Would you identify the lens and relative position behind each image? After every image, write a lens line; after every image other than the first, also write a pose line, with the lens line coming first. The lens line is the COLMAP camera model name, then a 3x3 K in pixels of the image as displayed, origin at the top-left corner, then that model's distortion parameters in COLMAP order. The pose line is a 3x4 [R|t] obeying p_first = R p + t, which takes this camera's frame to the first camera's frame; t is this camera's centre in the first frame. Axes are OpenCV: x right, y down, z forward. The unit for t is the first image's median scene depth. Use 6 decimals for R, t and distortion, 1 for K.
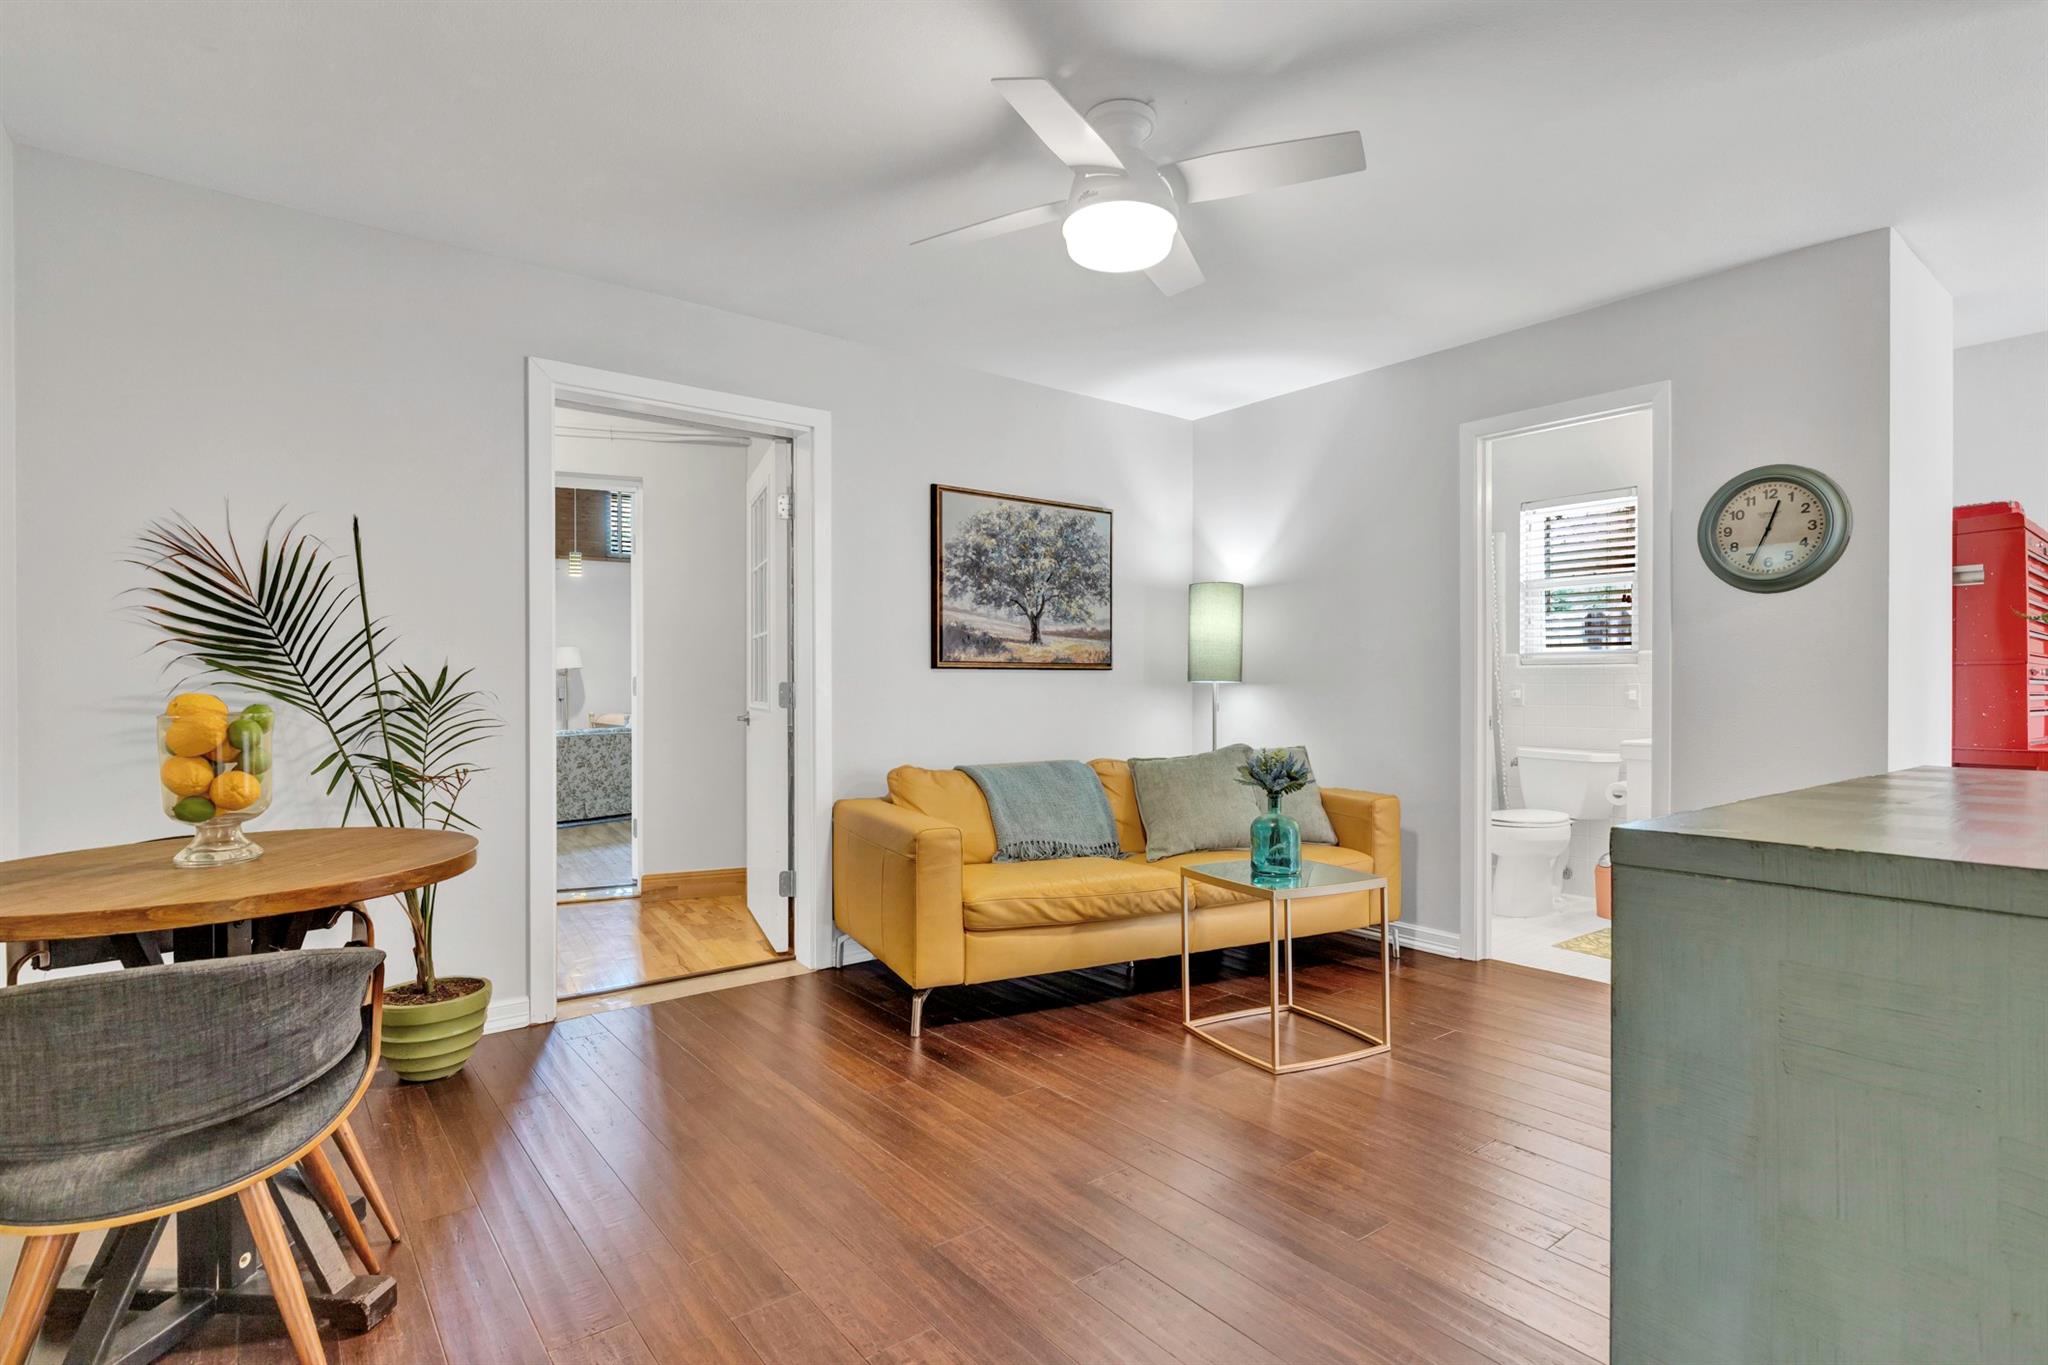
lens RADIAL K [[1089.4, 0, 1030.8], [0, 1089.4, 687.8], [0, 0, 1]] dist [-0.004673, -0.000090]
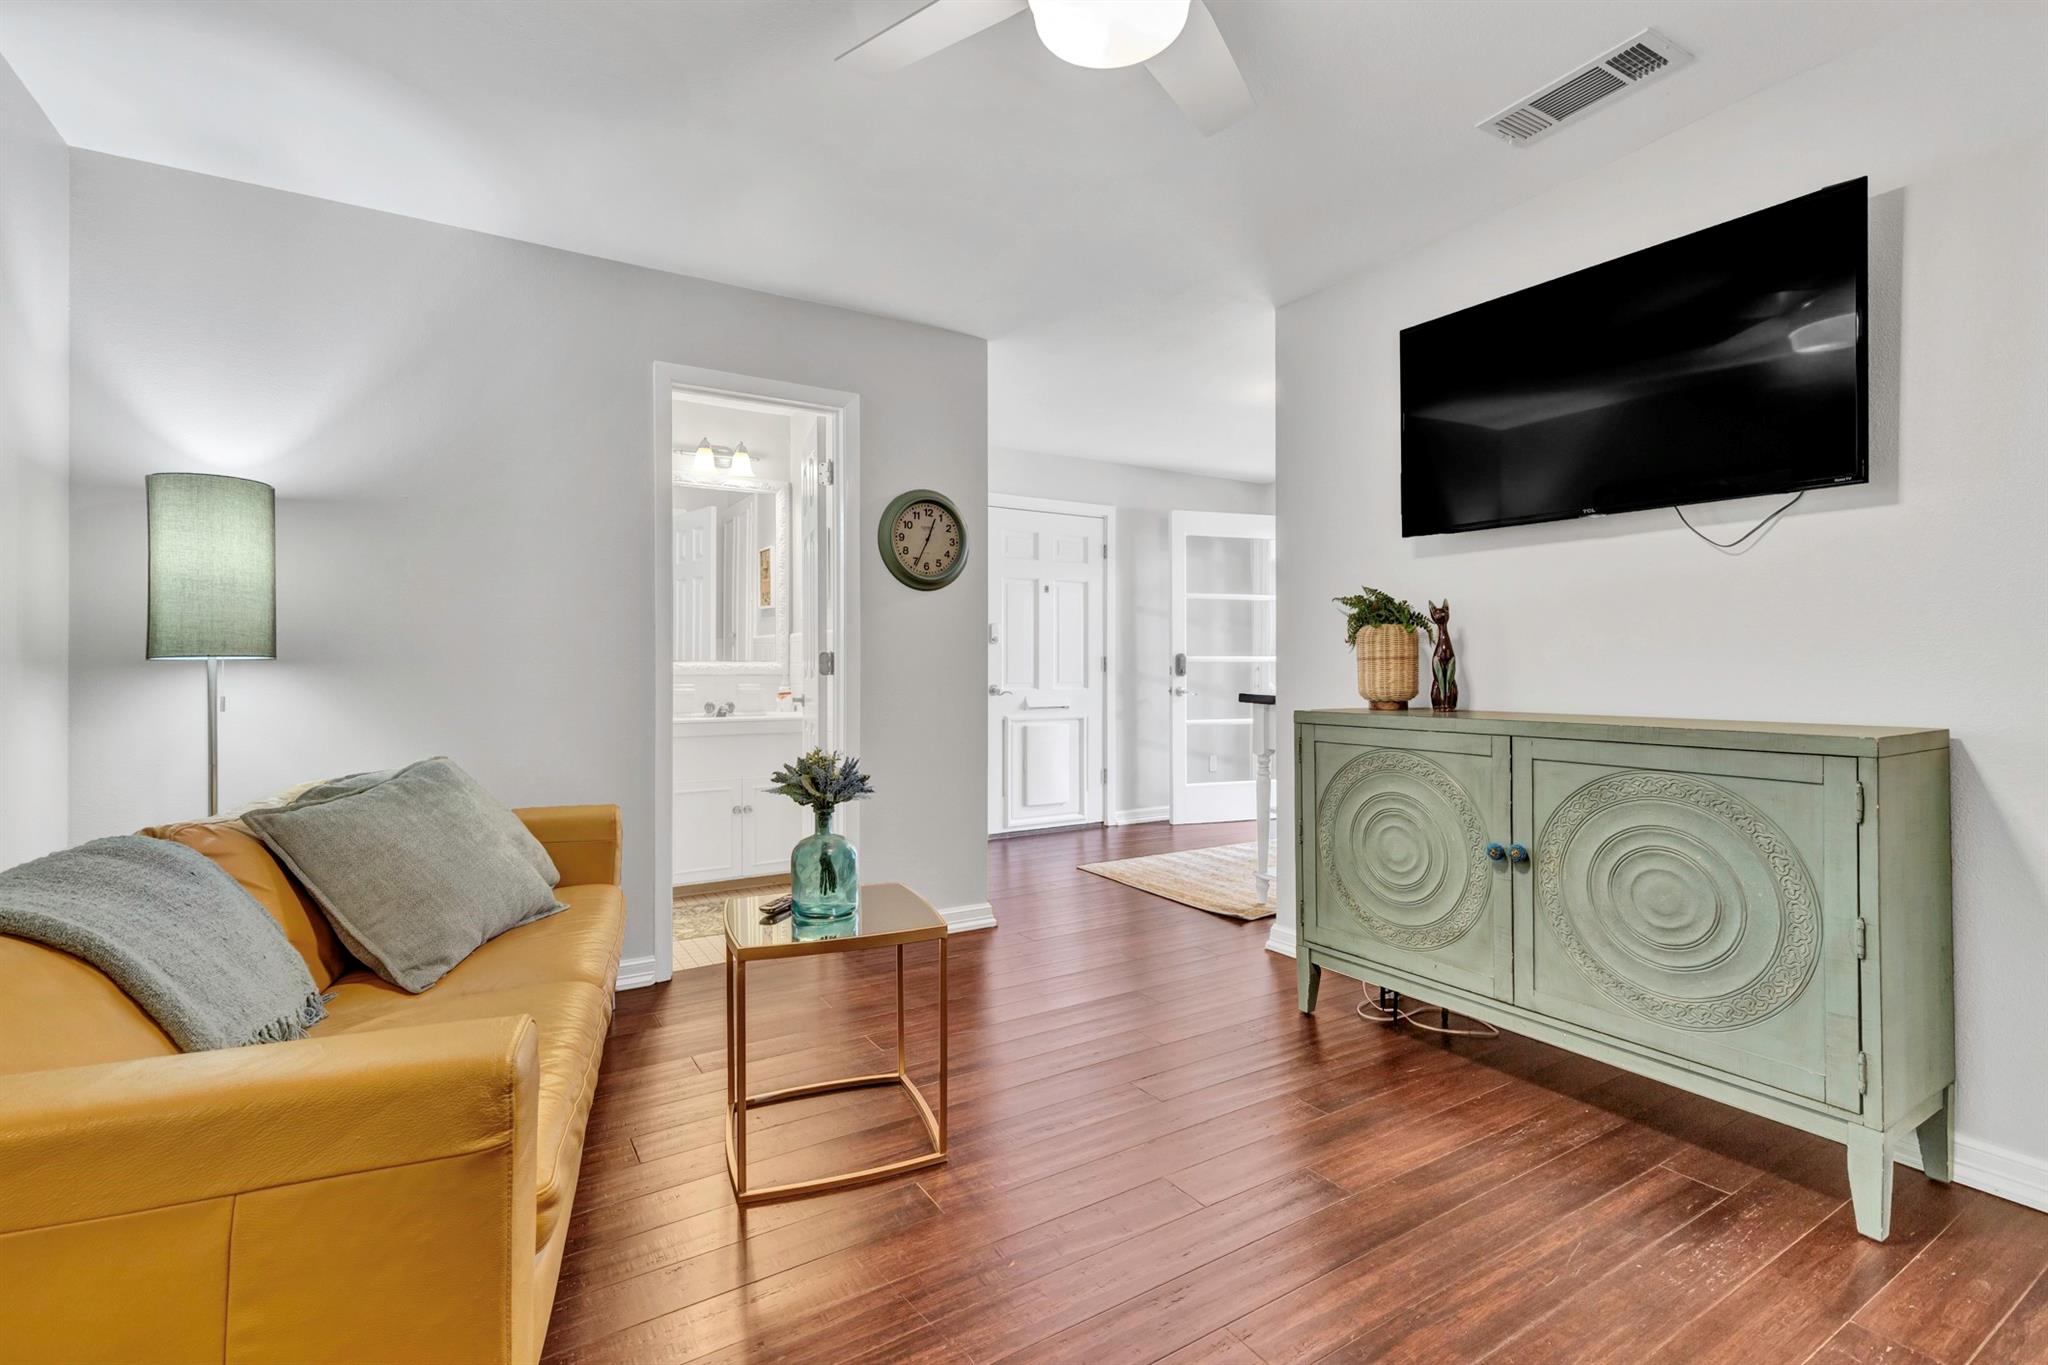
lens RADIAL K [[941.7, 0, 1030.8], [0, 941.7, 666.8], [0, 0, 1]] dist [0.018136, 0.000097]
pose [[0.081262, 0.000167, 0.996693, -0.375694], [0.007304, 0.999973, -0.000763, 0.002332], [-0.996666, 0.007342, 0.081258, 0.744770]]
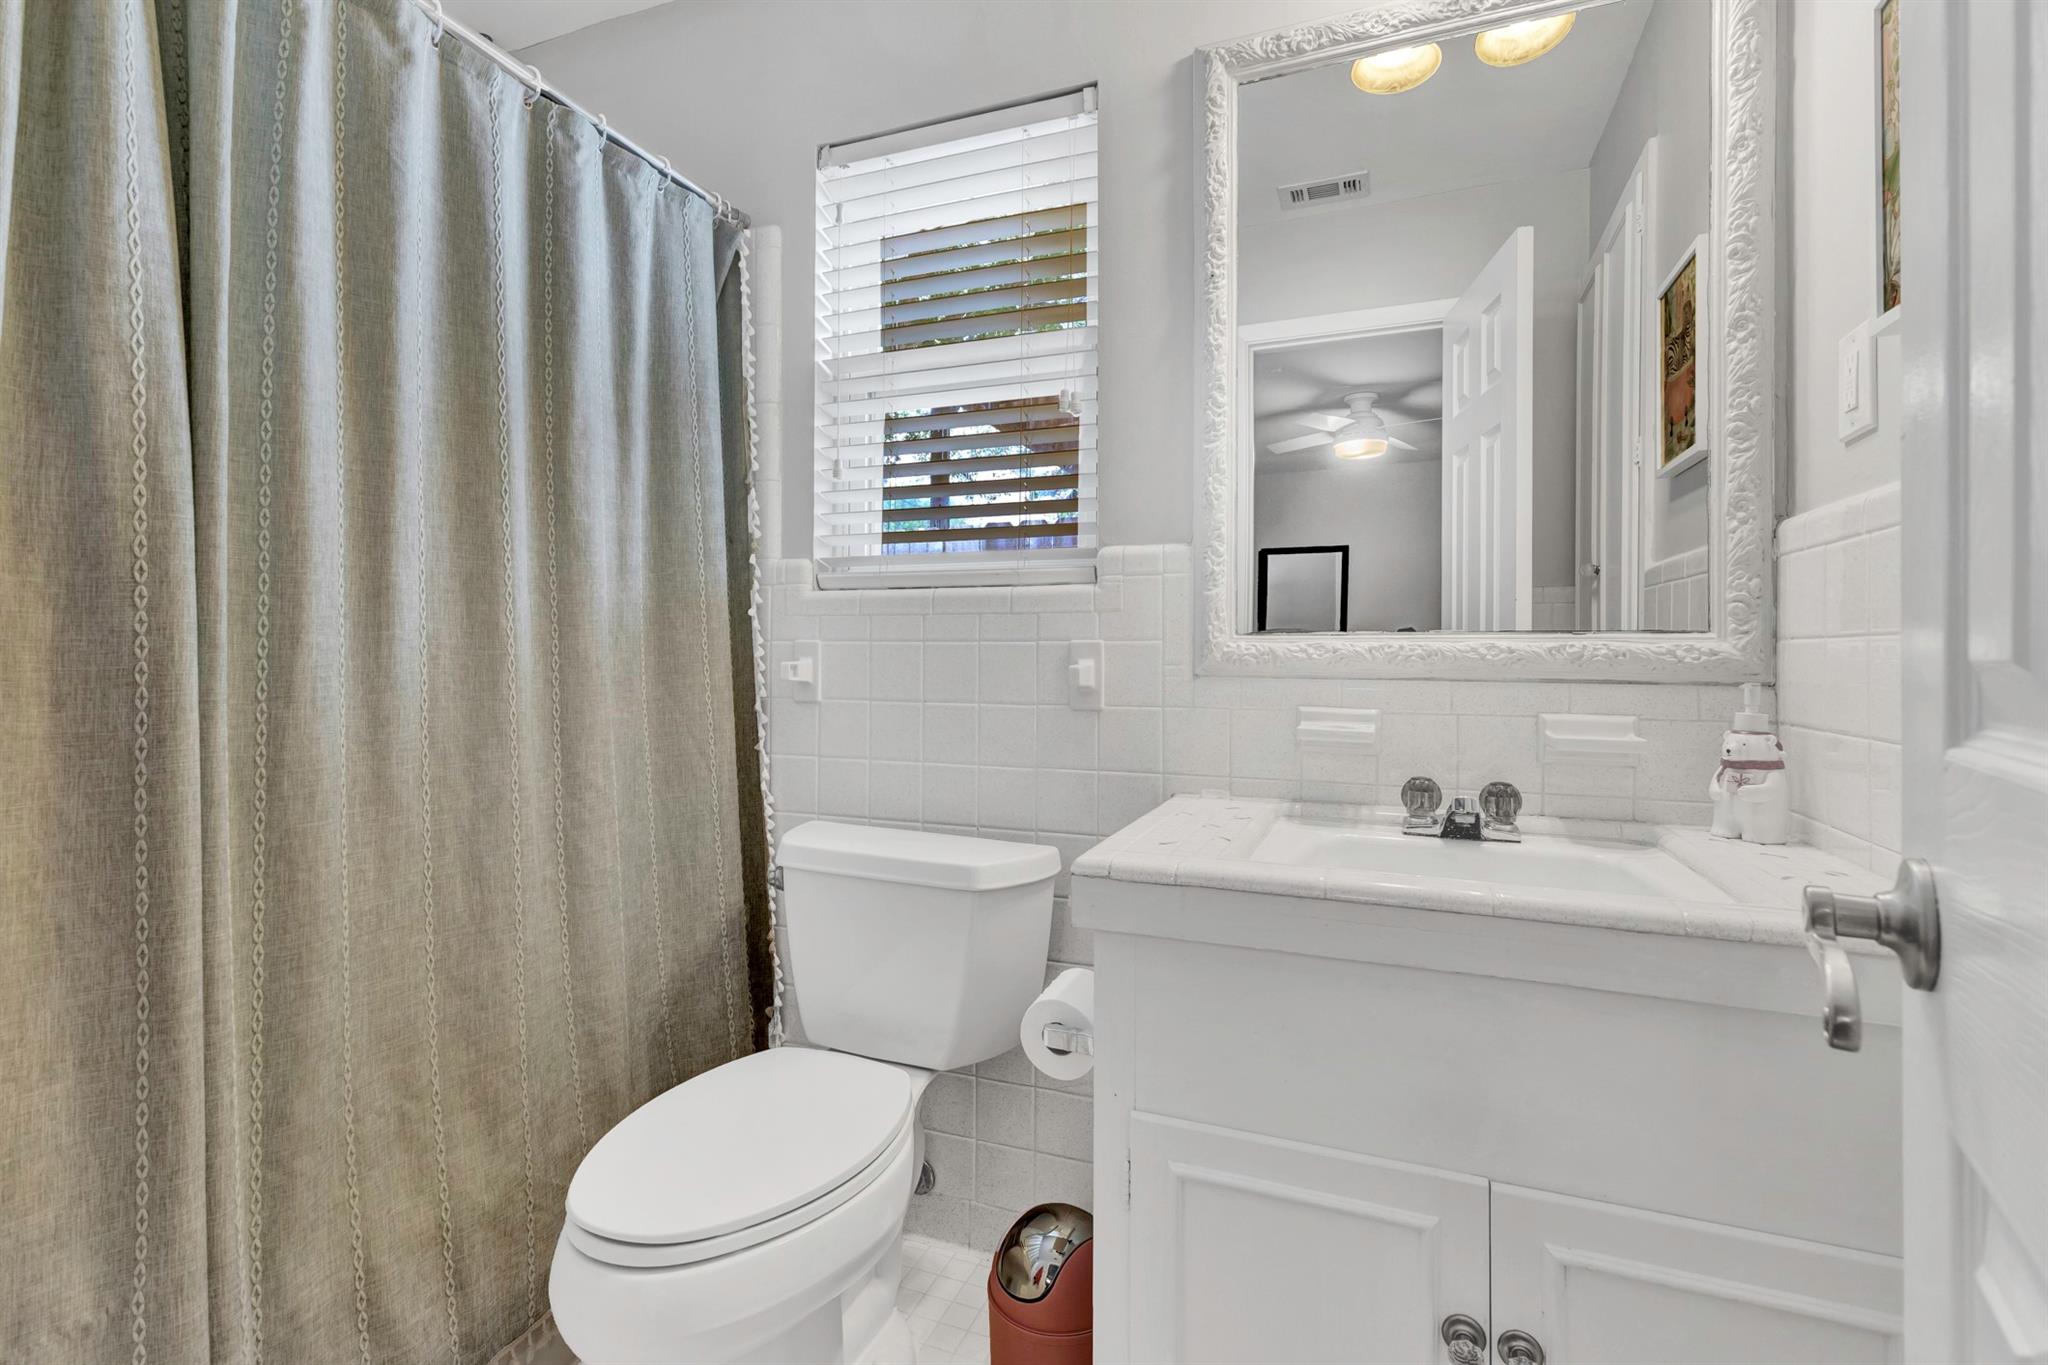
lens RADIAL K [[941.7, 0, 1058.9], [0, 941.7, 651.2], [0, 0, 1]] dist [0.018136, 0.000097]
pose [[0.823227, 0.001068, 0.567711, 0.513014], [0.000521, 0.999996, -0.002637, 0.000127], [-0.567712, 0.002467, 0.823223, 1.055740]]
